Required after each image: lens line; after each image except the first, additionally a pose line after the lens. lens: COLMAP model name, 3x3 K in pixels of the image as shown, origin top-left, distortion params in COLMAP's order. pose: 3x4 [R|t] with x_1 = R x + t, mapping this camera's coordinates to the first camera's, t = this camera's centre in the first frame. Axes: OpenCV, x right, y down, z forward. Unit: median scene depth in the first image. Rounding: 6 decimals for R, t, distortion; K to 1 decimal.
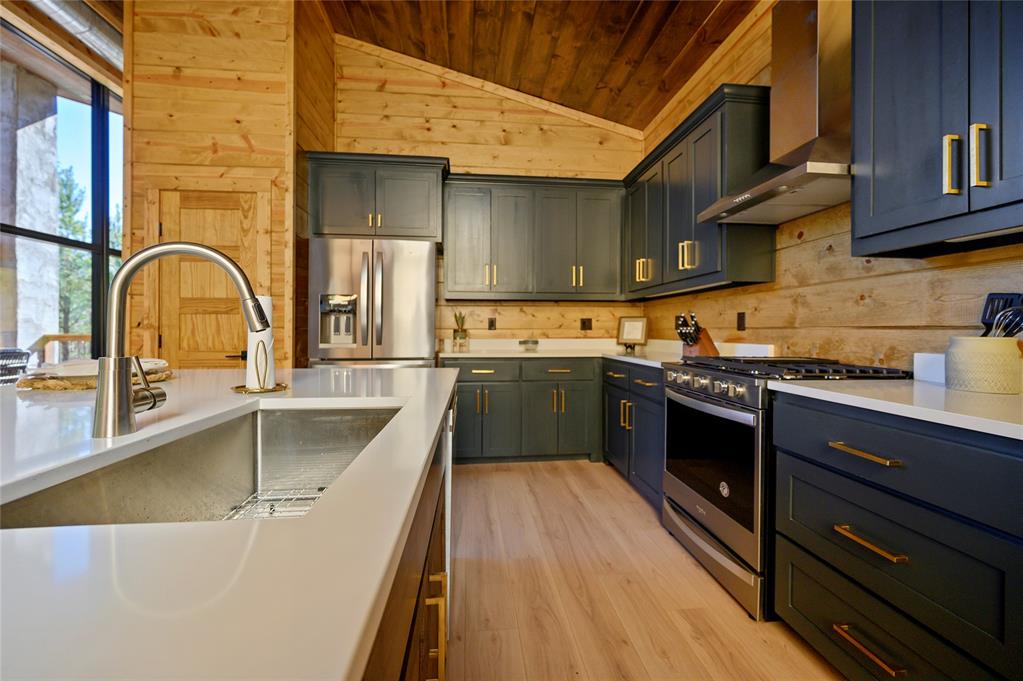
lens RADIAL K [[407.4, 0, 511.5], [0, 407.4, 331.6], [0, 0, 1]] dist [0.000022, -0.000180]
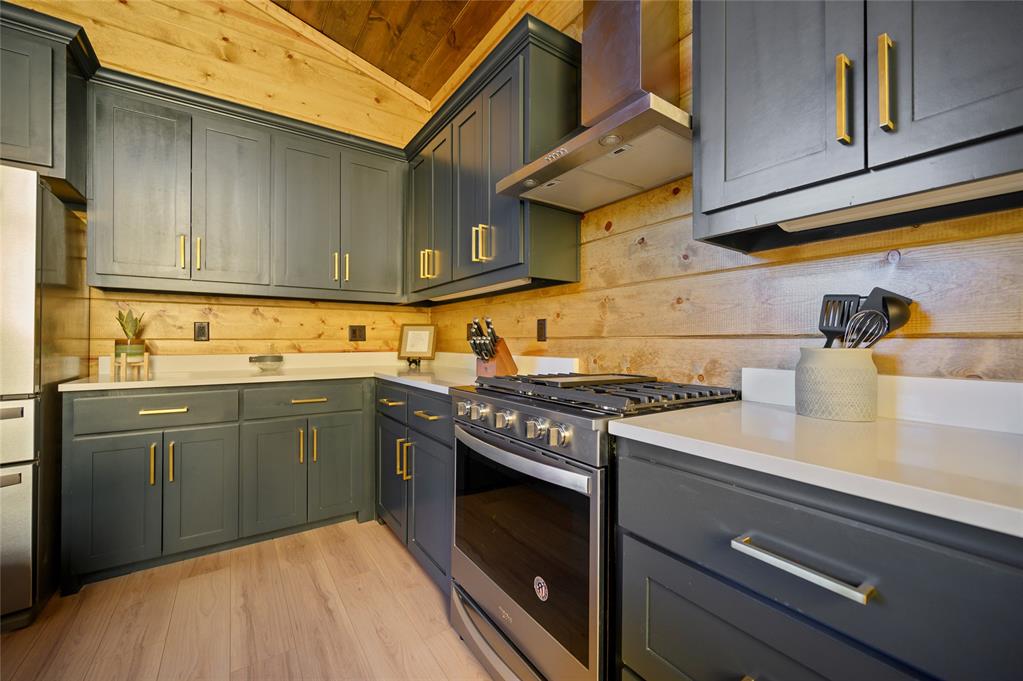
lens RADIAL K [[407.4, 0, 511.5], [0, 407.4, 331.6], [0, 0, 1]] dist [0.000022, -0.000180]
pose [[0.880067, 0.010186, 0.474740, 0.117152], [0.003111, 0.999625, -0.027216, 0.000570], [-0.474839, 0.025429, 0.879705, 0.302199]]
